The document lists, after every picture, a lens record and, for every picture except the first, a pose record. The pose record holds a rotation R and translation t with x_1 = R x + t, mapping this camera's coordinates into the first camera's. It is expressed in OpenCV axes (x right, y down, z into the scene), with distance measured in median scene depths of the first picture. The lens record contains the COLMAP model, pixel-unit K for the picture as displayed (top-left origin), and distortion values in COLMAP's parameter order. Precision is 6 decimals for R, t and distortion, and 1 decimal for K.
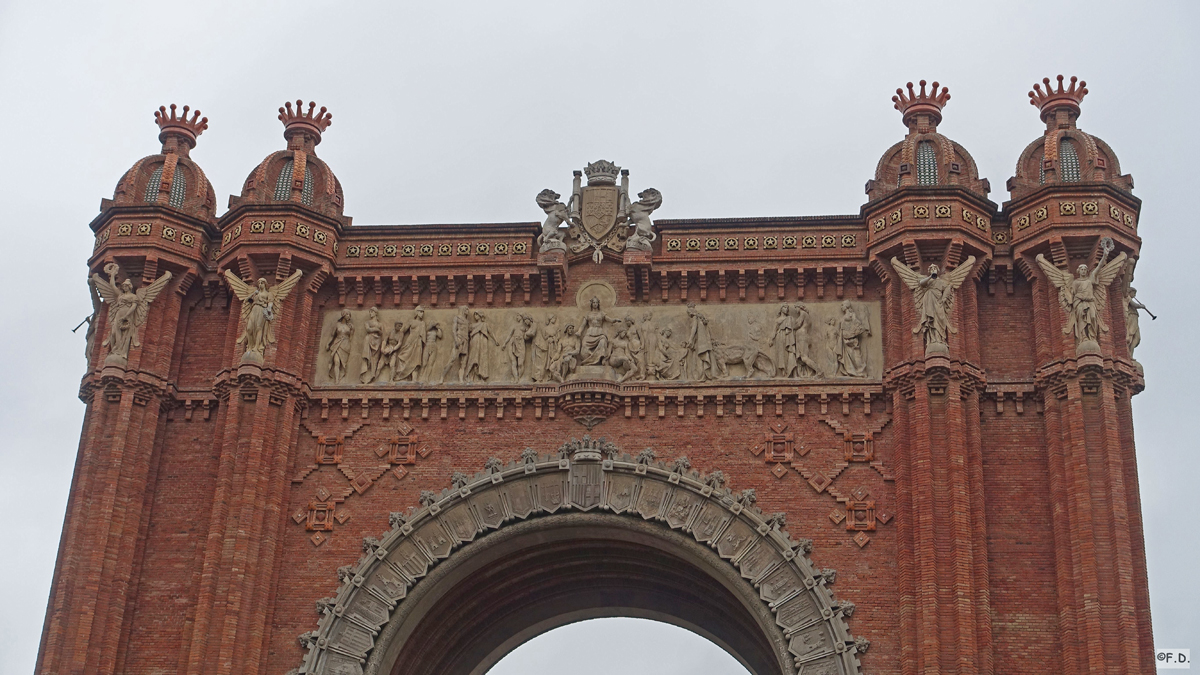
lens RADIAL K [[1655.0, 0, 604.1], [0, 1655.0, 334.9], [0, 0, 1]] dist [-0.015886, 0.000000]
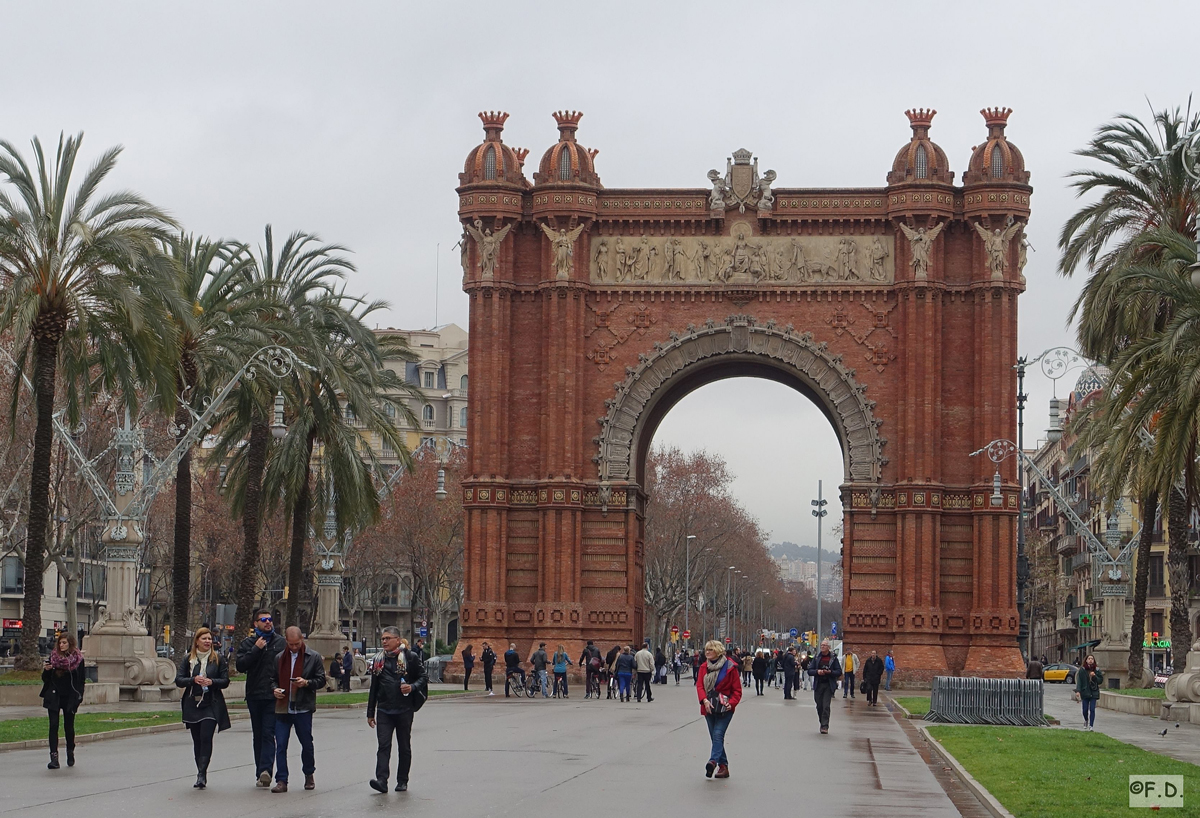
lens RADIAL K [[2359.7, 0, 599.3], [0, 2359.7, 409.5], [0, 0, 1]] dist [0.010720, 0.000000]
pose [[0.999279, -0.028174, 0.025464, -0.246566], [0.017240, 0.933999, 0.356858, -0.815048], [-0.033838, -0.356162, 0.933811, -1.596003]]
